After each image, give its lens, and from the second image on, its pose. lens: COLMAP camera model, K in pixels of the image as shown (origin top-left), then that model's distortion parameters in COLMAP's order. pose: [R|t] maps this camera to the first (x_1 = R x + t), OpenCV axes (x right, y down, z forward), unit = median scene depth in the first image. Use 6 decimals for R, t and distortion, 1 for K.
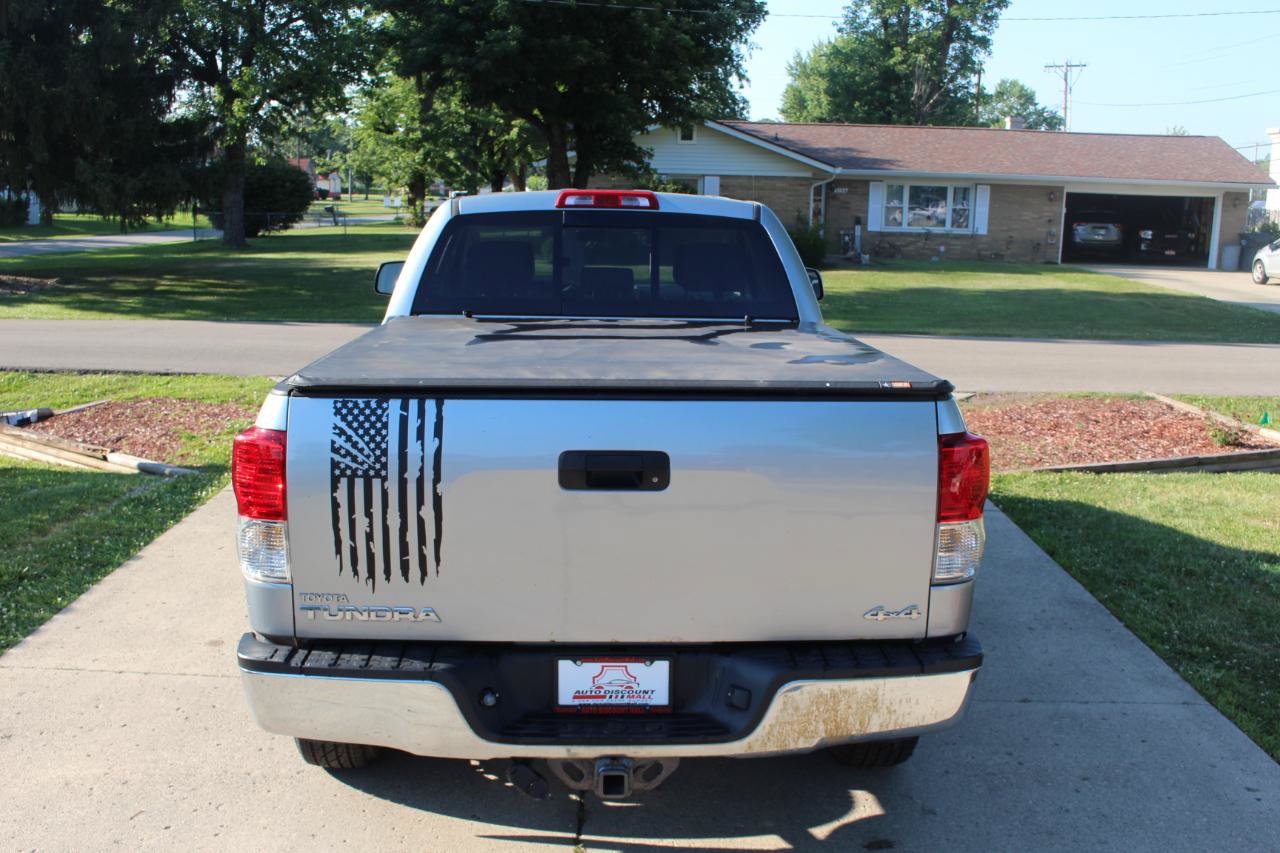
lens RADIAL K [[1220.9, 0, 627.3], [0, 1220.9, 430.6], [0, 0, 1]] dist [-0.077217, 0.000000]
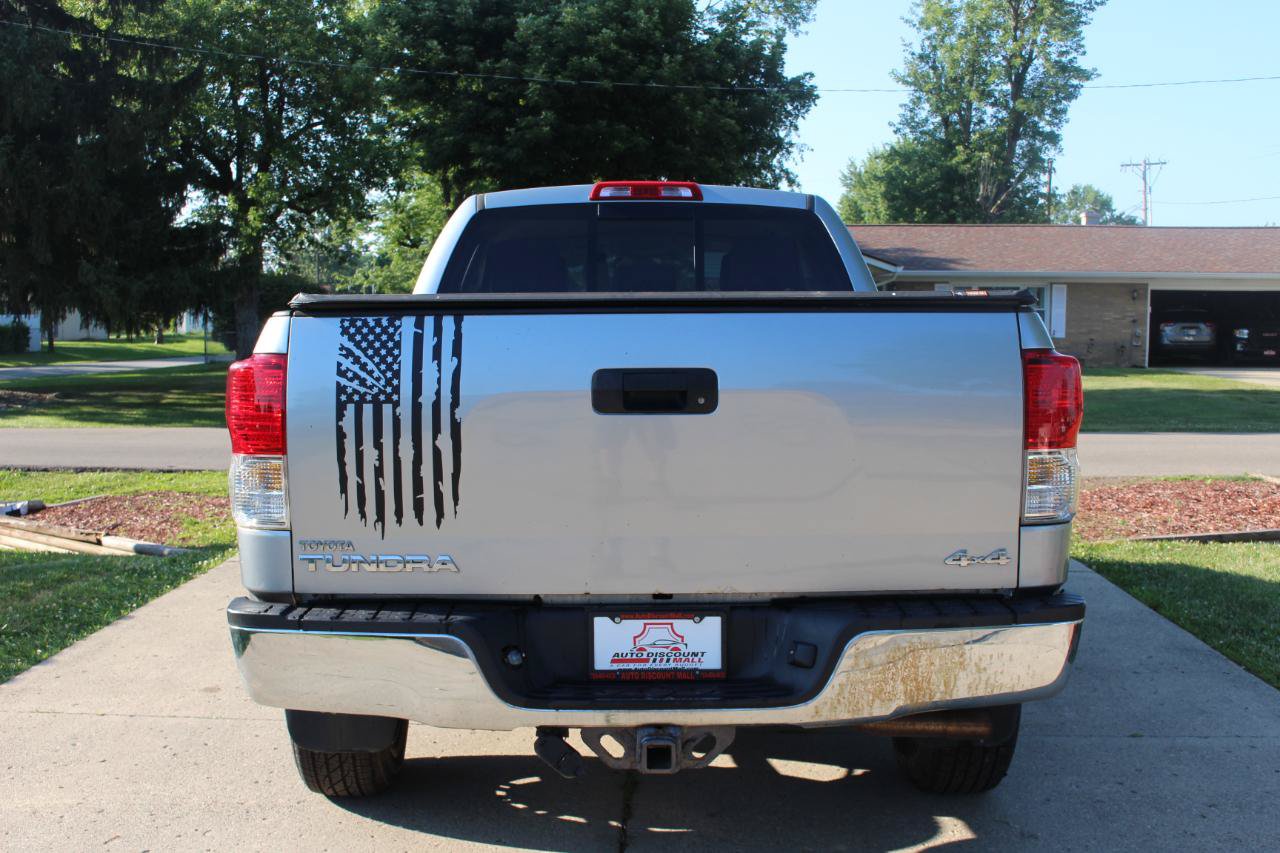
lens RADIAL K [[1335.4, 0, 630.8], [0, 1335.4, 432.9], [0, 0, 1]] dist [-0.069330, 0.000000]
pose [[0.999387, -0.014900, -0.031685, 0.000271], [0.011510, 0.994447, -0.104604, 0.020961], [0.033068, 0.104175, 0.994009, 0.005203]]
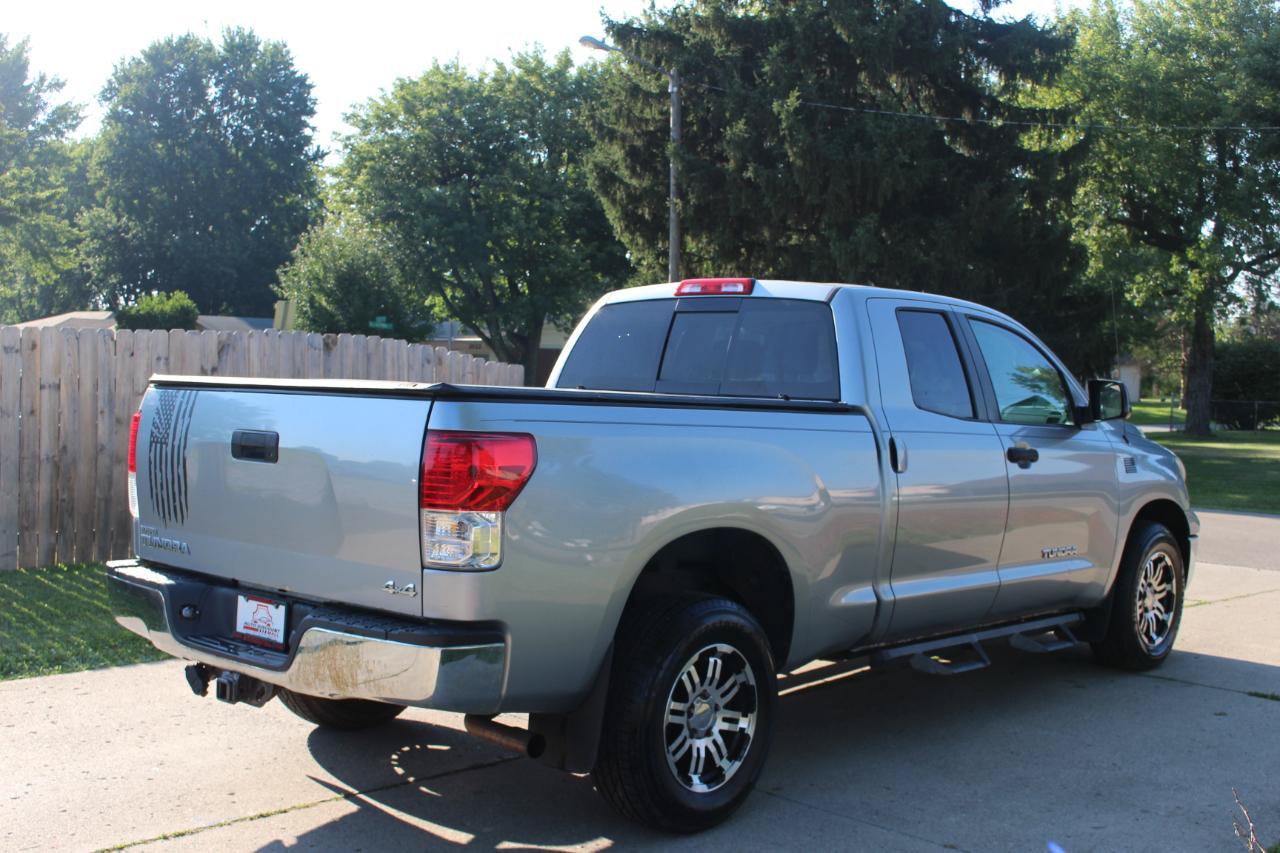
lens RADIAL K [[1335.4, 0, 652.3], [0, 1335.4, 413.8], [0, 0, 1]] dist [-0.069330, 0.000000]
pose [[0.737015, 0.023218, -0.675478, 0.162164], [-0.138251, 0.983457, -0.117042, 0.013633], [0.661586, 0.179647, 0.728032, 0.030394]]
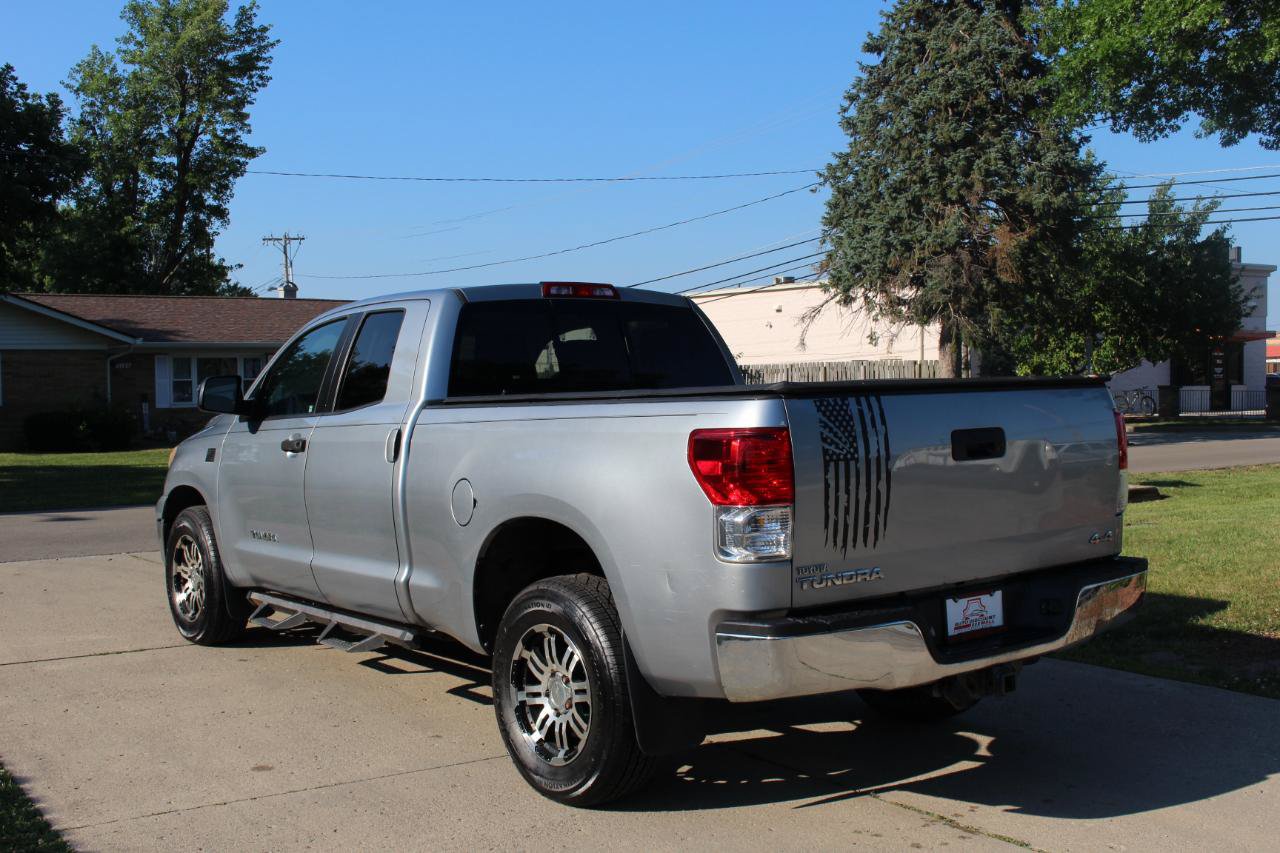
lens RADIAL K [[1335.4, 0, 587.3], [0, 1335.4, 451.5], [0, 0, 1]] dist [-0.069330, 0.000000]
pose [[0.838235, -0.060522, 0.541940, -0.148088], [0.133782, 0.986274, -0.096782, 0.015934], [-0.528644, 0.153628, 0.834826, 0.001918]]
